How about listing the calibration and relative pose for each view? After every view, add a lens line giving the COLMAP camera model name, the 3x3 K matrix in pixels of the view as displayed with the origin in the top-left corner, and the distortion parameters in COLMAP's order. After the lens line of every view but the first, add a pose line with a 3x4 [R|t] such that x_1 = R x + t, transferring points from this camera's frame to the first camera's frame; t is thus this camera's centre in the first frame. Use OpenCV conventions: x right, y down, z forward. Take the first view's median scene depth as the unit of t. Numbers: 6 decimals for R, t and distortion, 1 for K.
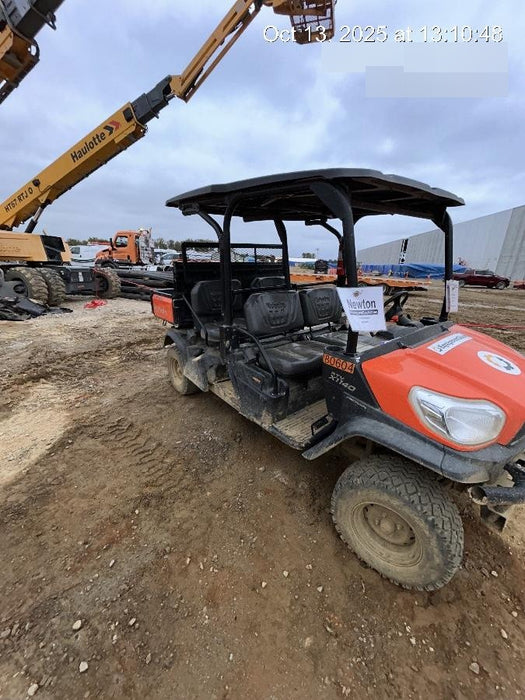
lens RADIAL K [[282.6, 0, 263.8], [0, 282.6, 352.5], [0, 0, 1]] dist [0.001873, -0.000085]
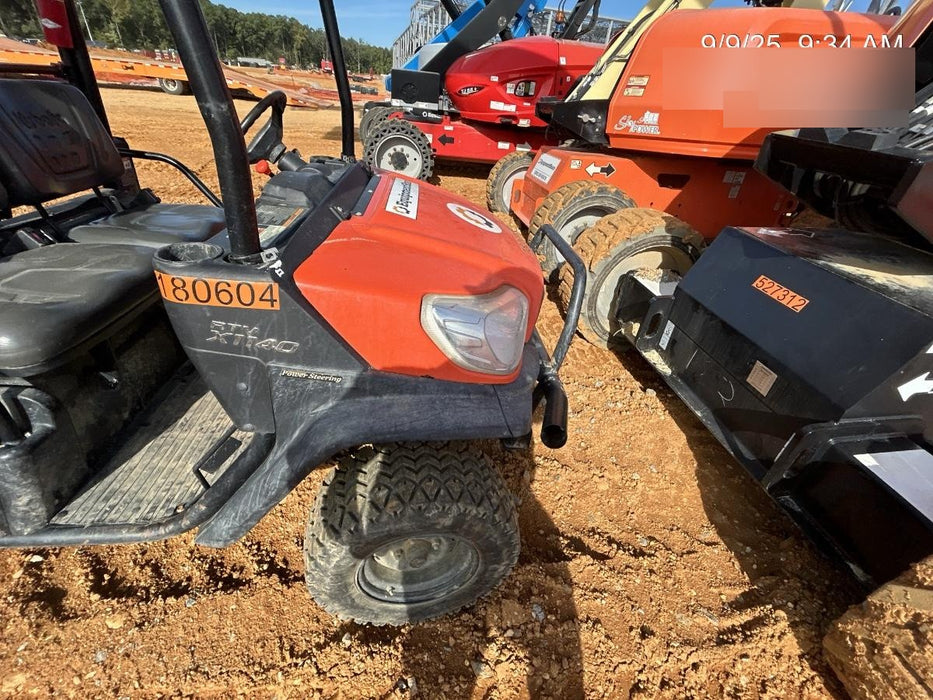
lens RADIAL K [[415.5, 0, 464.8], [0, 415.5, 348.6], [0, 0, 1]] dist [0.001263, -0.000500]
pose [[0.565882, -0.381871, 0.730720, 0.024334], [0.174455, 0.921664, 0.346557, -0.014391], [-0.805818, -0.068632, 0.588172, 0.309780]]
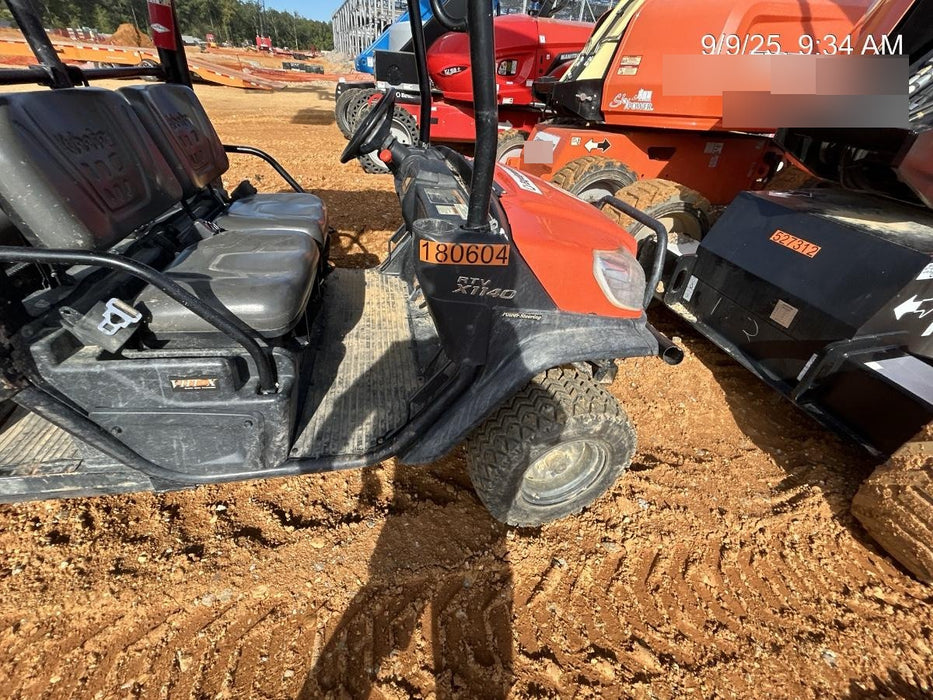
lens RADIAL K [[414.9, 0, 465.0], [0, 414.9, 349.4], [0, 0, 1]] dist [0.000885, 0.000358]
pose [[0.474214, -0.454165, 0.754225, -0.208007], [0.212670, 0.890397, 0.402448, -0.063022], [-0.854338, -0.030445, 0.518826, 0.435493]]
